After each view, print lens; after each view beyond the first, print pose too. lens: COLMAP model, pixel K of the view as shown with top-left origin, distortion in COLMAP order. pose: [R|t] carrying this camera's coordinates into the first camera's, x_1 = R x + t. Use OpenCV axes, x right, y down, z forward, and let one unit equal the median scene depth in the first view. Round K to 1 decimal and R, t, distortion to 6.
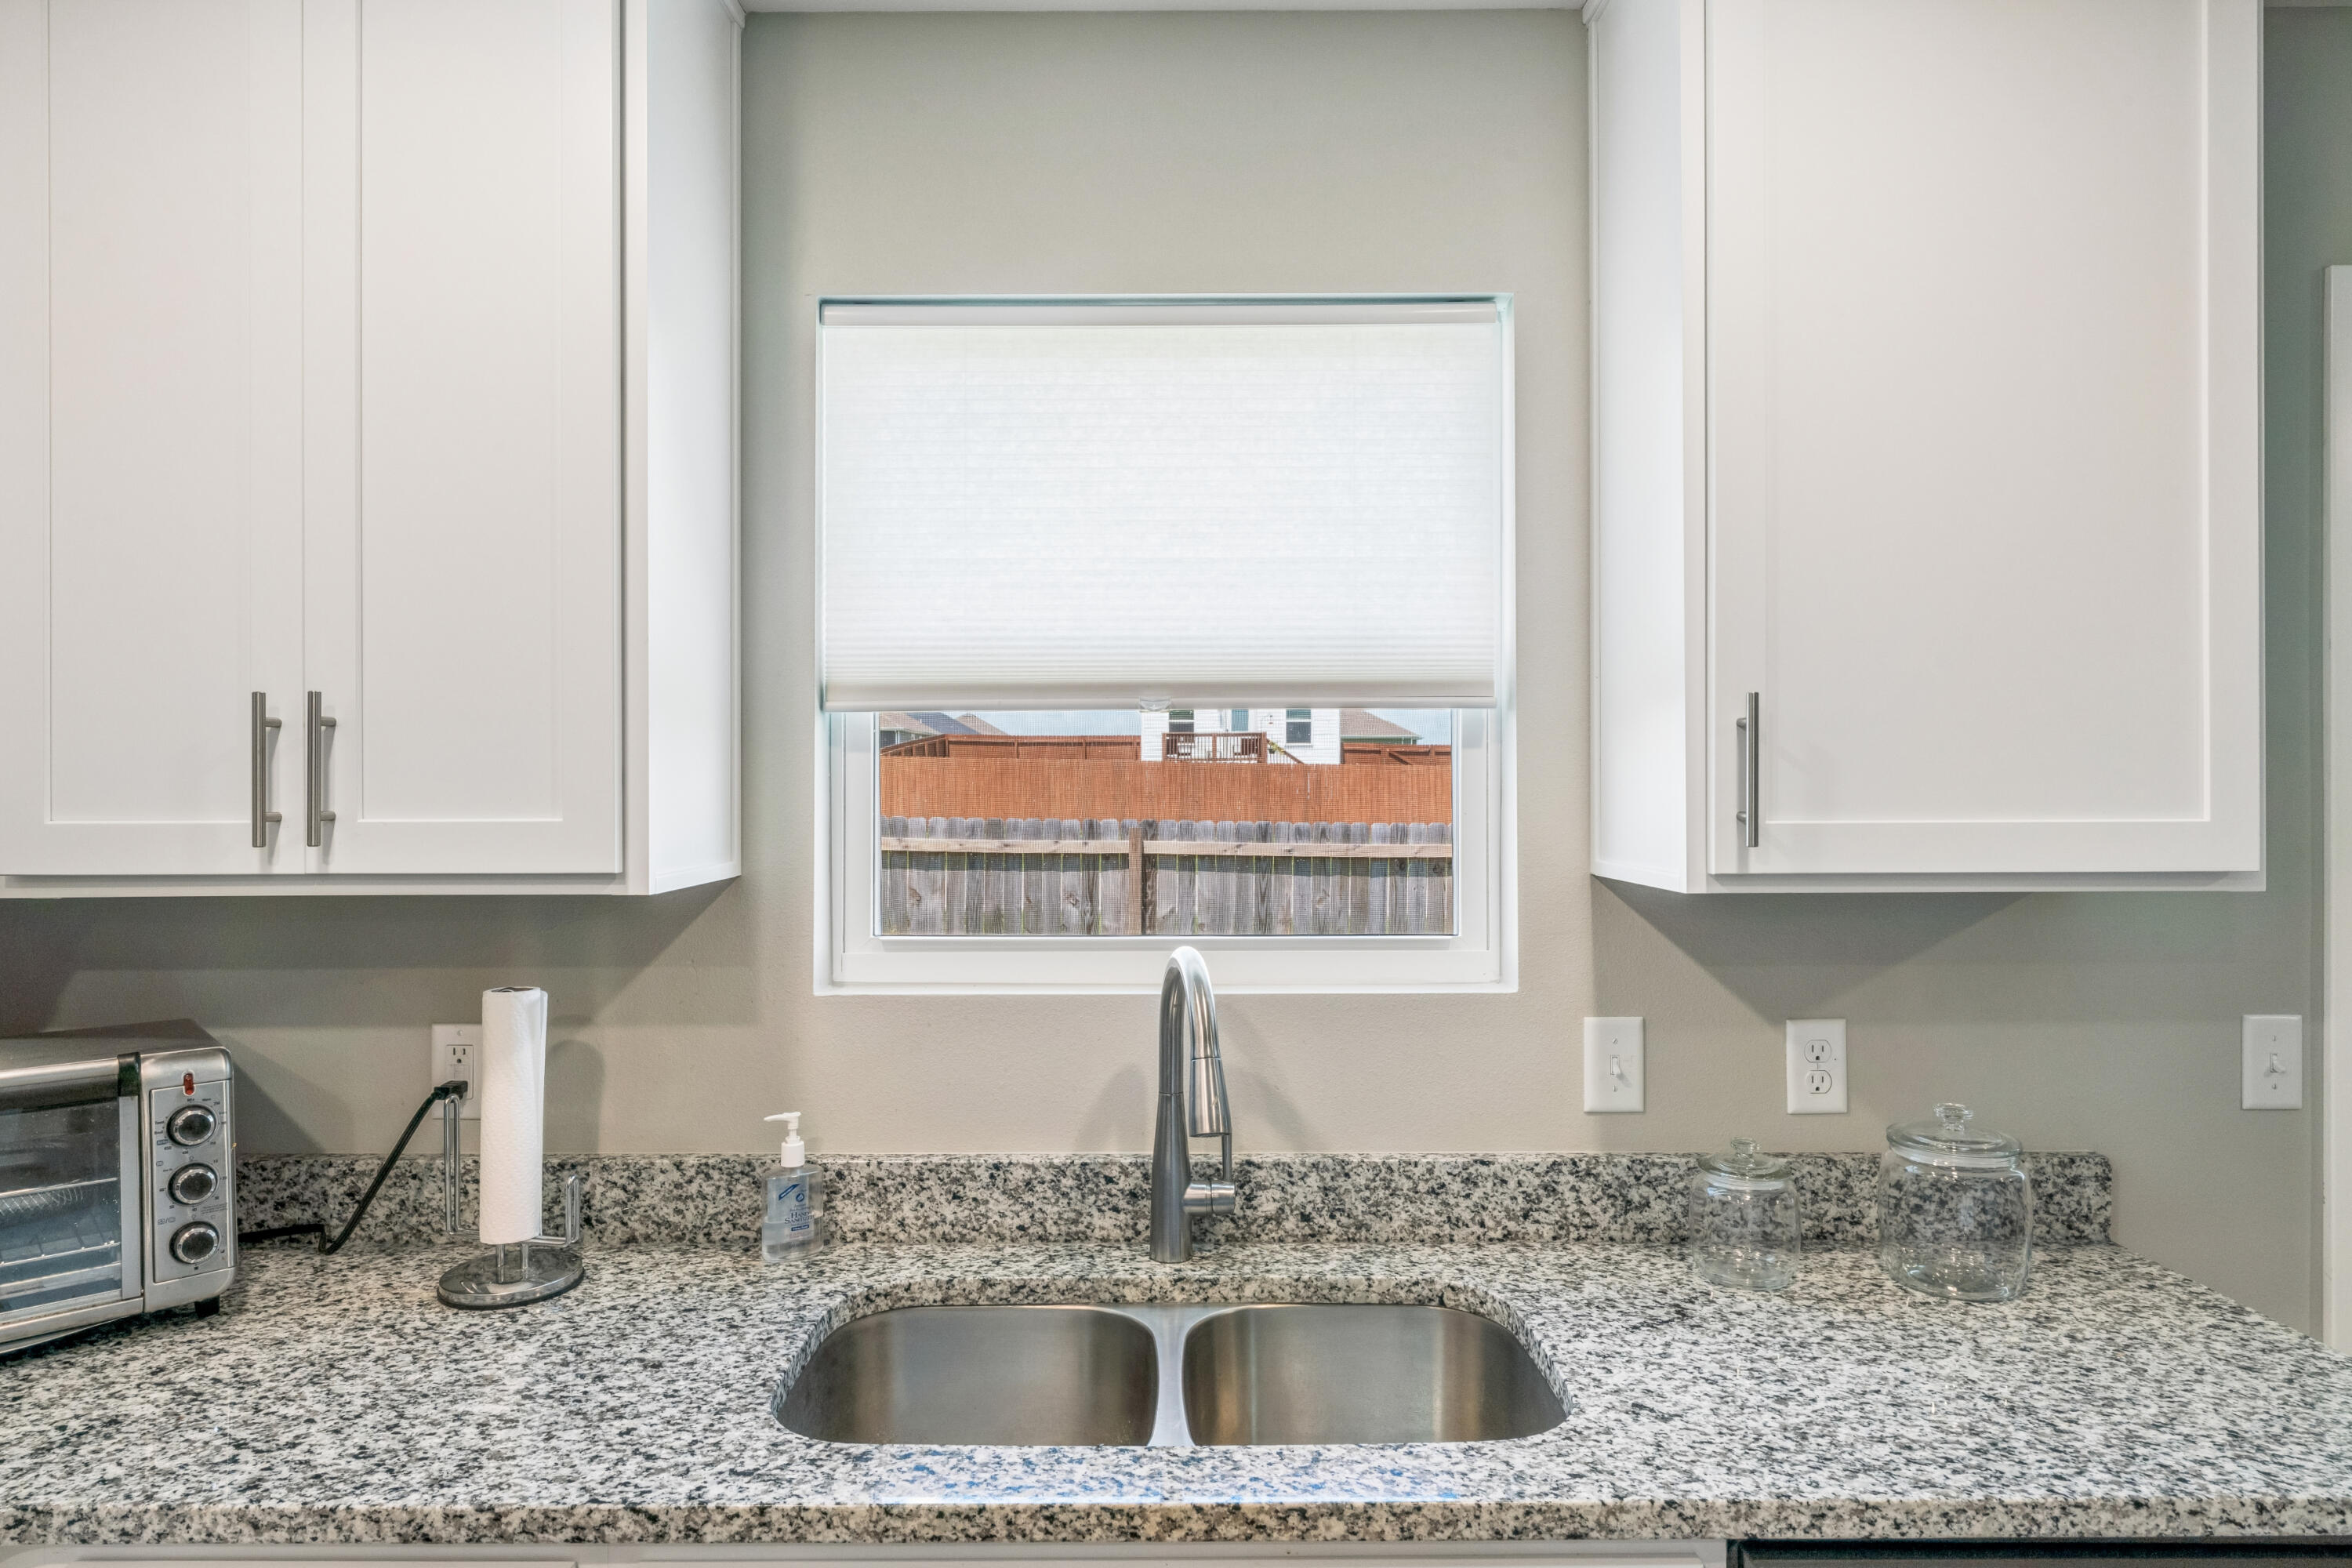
lens RADIAL K [[1391.1, 0, 1176.0], [0, 1391.1, 784.0], [0, 0, 1]] dist [-0.002442, 0.001200]
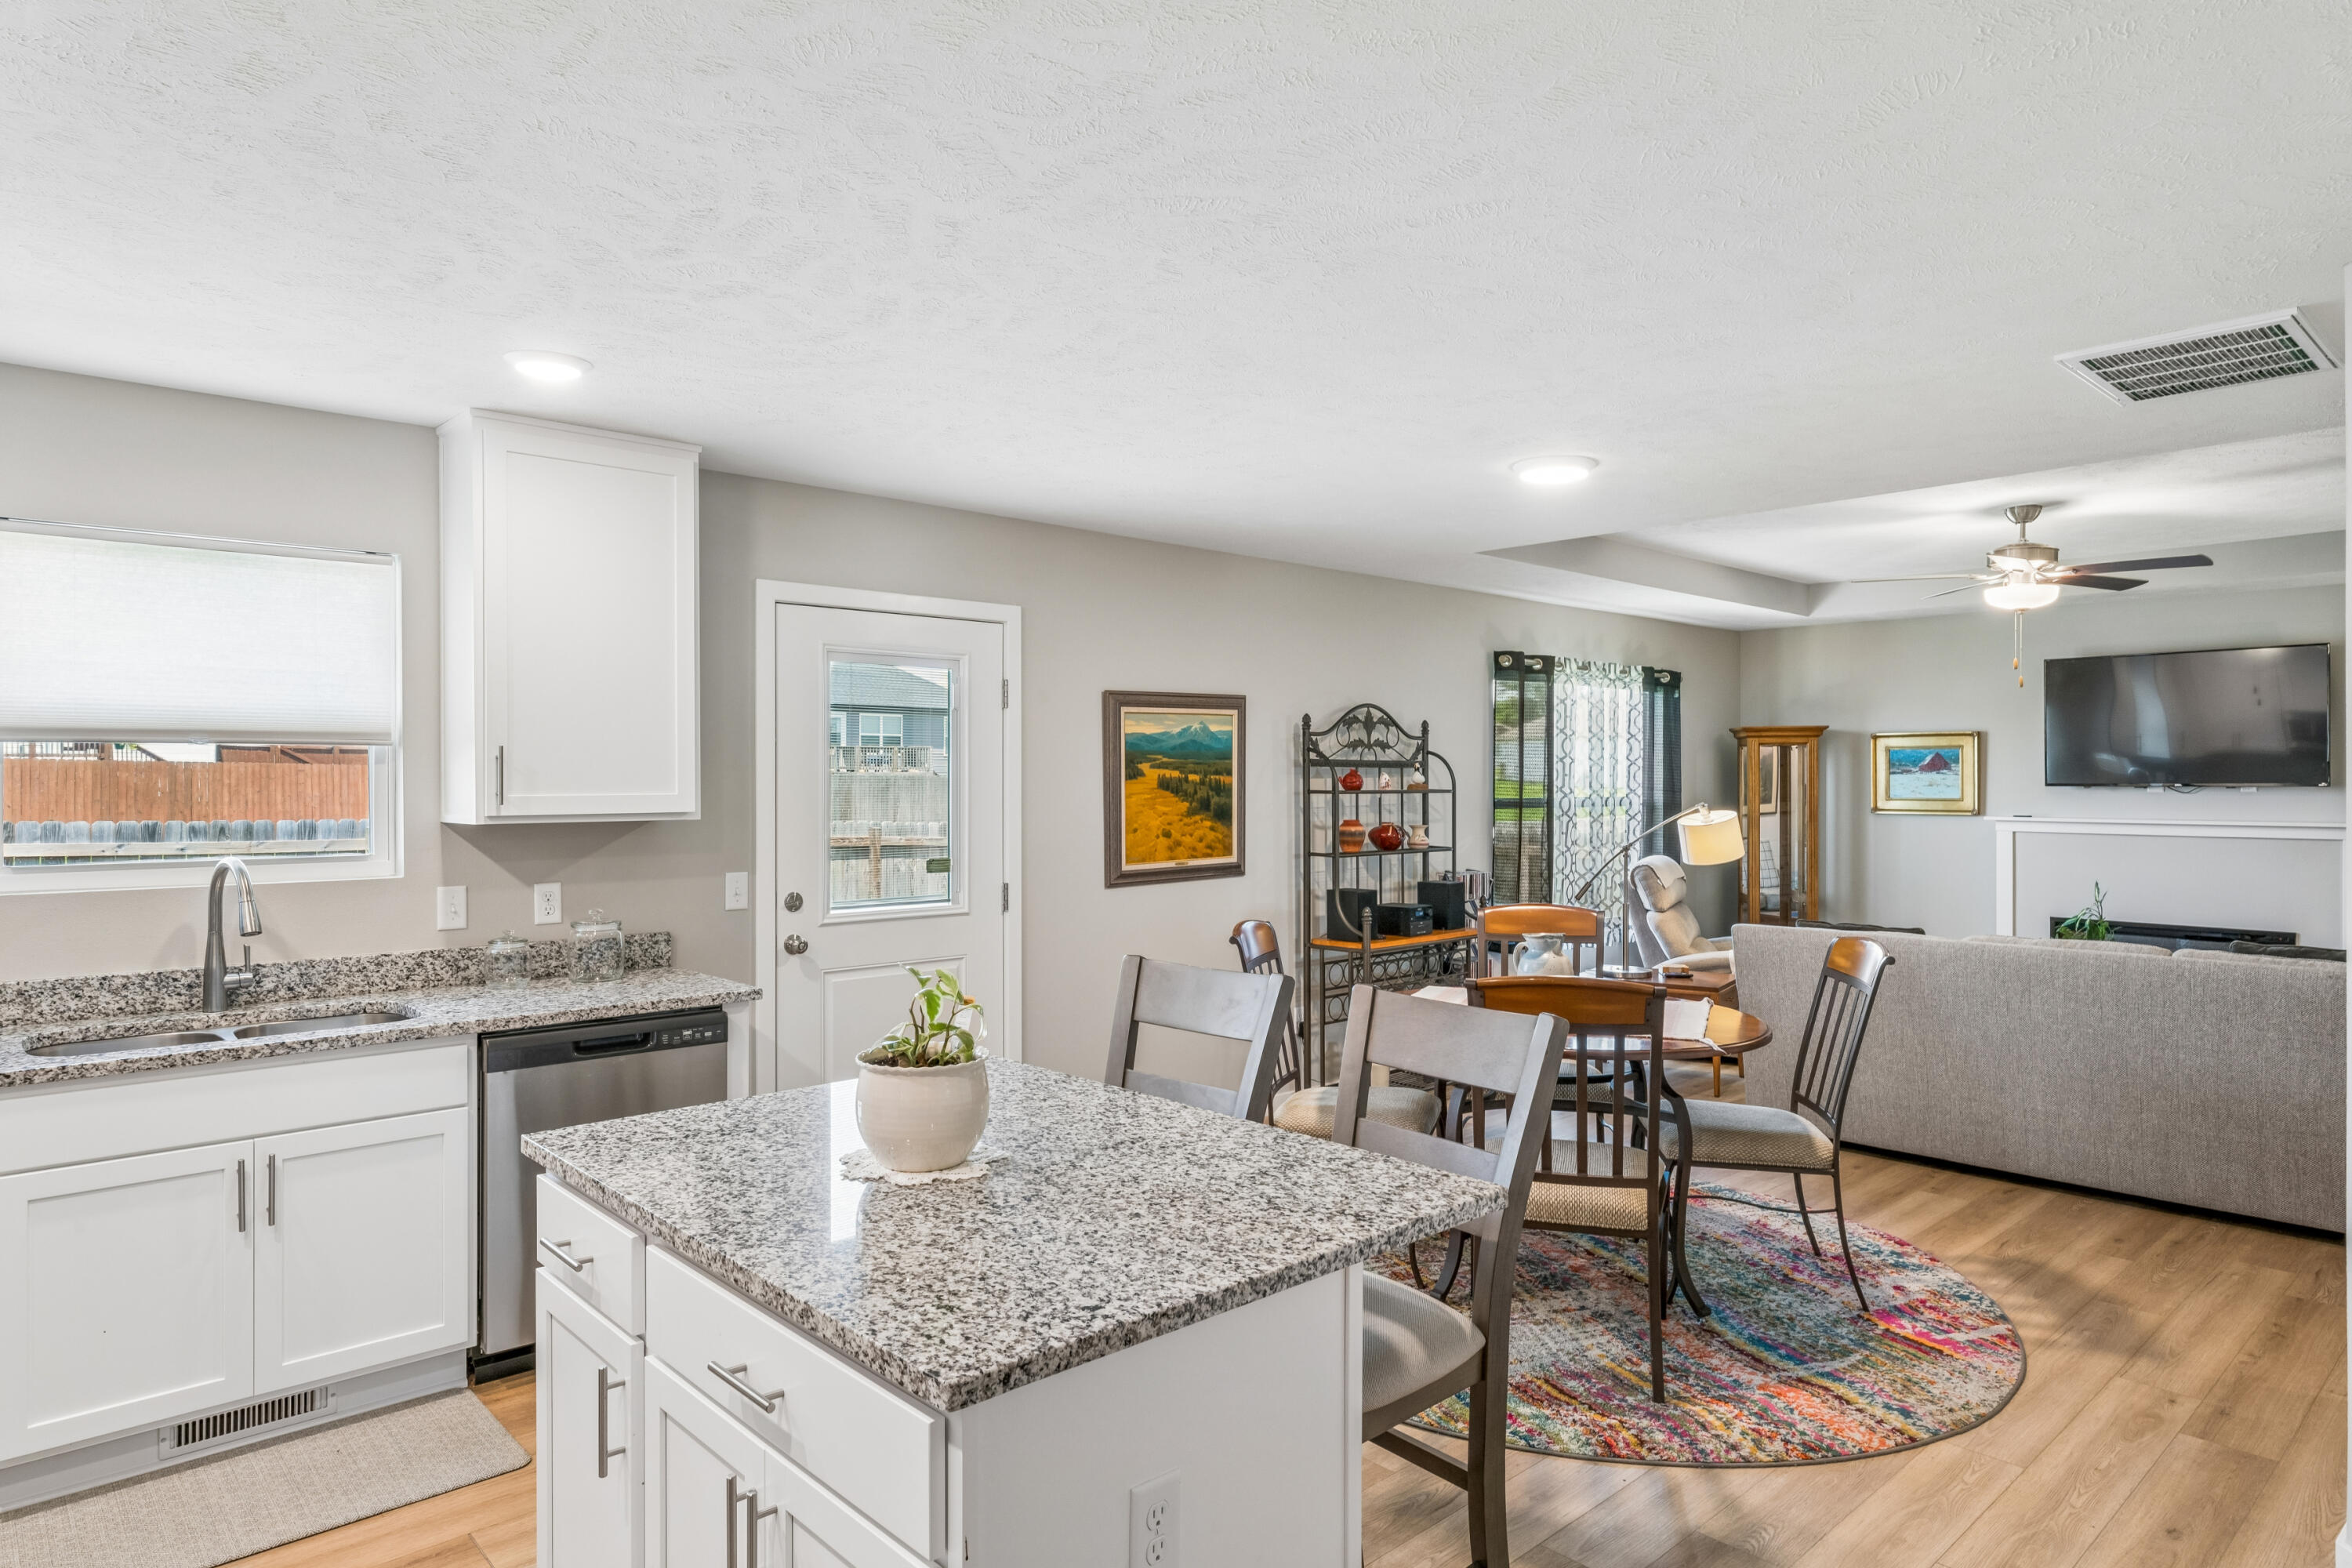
lens RADIAL K [[1391.1, 0, 1176.0], [0, 1391.1, 784.0], [0, 0, 1]] dist [-0.002442, 0.001200]
pose [[0.747377, -0.001759, 0.664398, -0.298972], [0.001941, 0.999998, 0.000464, 0.005683], [-0.664397, 0.000943, 0.747379, -1.443217]]
